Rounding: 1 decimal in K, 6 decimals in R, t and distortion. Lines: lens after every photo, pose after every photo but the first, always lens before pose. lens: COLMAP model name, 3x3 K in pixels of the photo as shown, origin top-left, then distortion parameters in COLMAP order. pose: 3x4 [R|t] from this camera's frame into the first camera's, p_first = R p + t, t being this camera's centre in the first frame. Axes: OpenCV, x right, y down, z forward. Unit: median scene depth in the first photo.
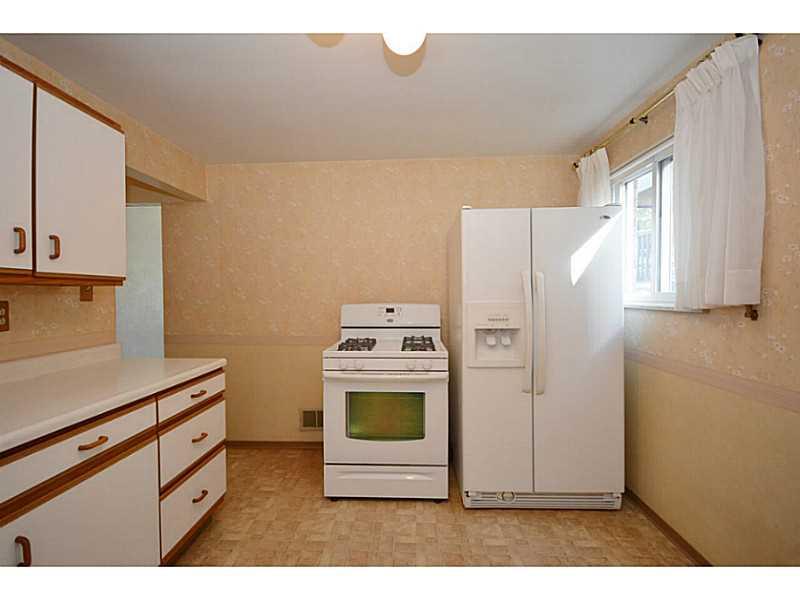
lens RADIAL K [[357.0, 0, 385.5], [0, 357.0, 299.8], [0, 0, 1]] dist [0.001698, -0.000165]
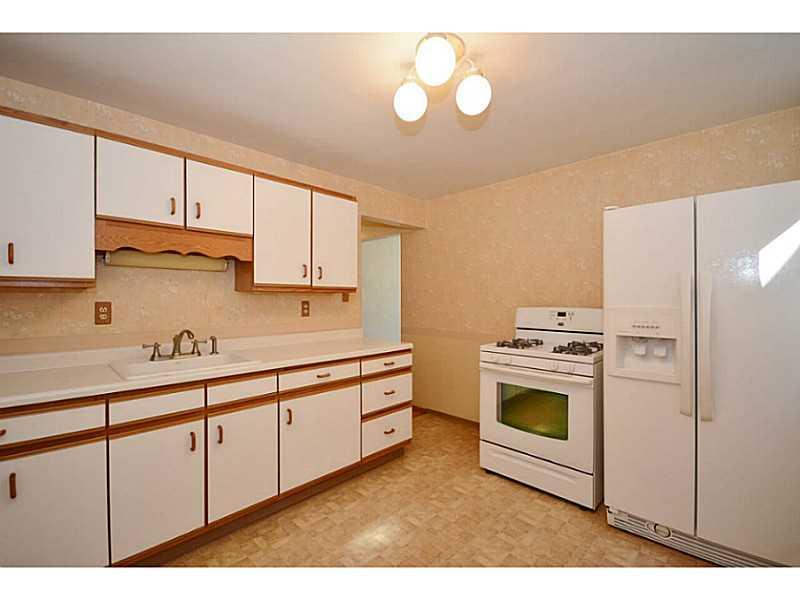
lens RADIAL K [[357.0, 0, 385.5], [0, 357.0, 299.8], [0, 0, 1]] dist [0.001698, -0.000165]
pose [[0.728825, 0.007441, -0.684660, 0.440660], [-0.013827, 0.999897, -0.003852, -0.000593], [0.684561, 0.012274, 0.728852, -0.105085]]
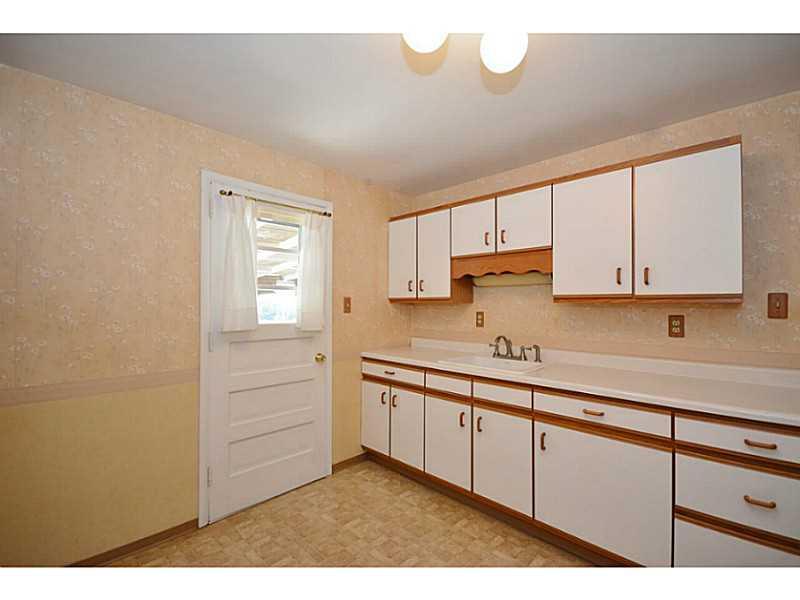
lens RADIAL K [[368.0, 0, 416.0], [0, 368.0, 302.7], [0, 0, 1]] dist [-0.000509, 0.000100]
pose [[-0.670826, -0.015108, -0.741461, 0.478534], [-0.019450, 0.999807, -0.002775, -0.015675], [0.741360, 0.012560, -0.670990, 0.871458]]
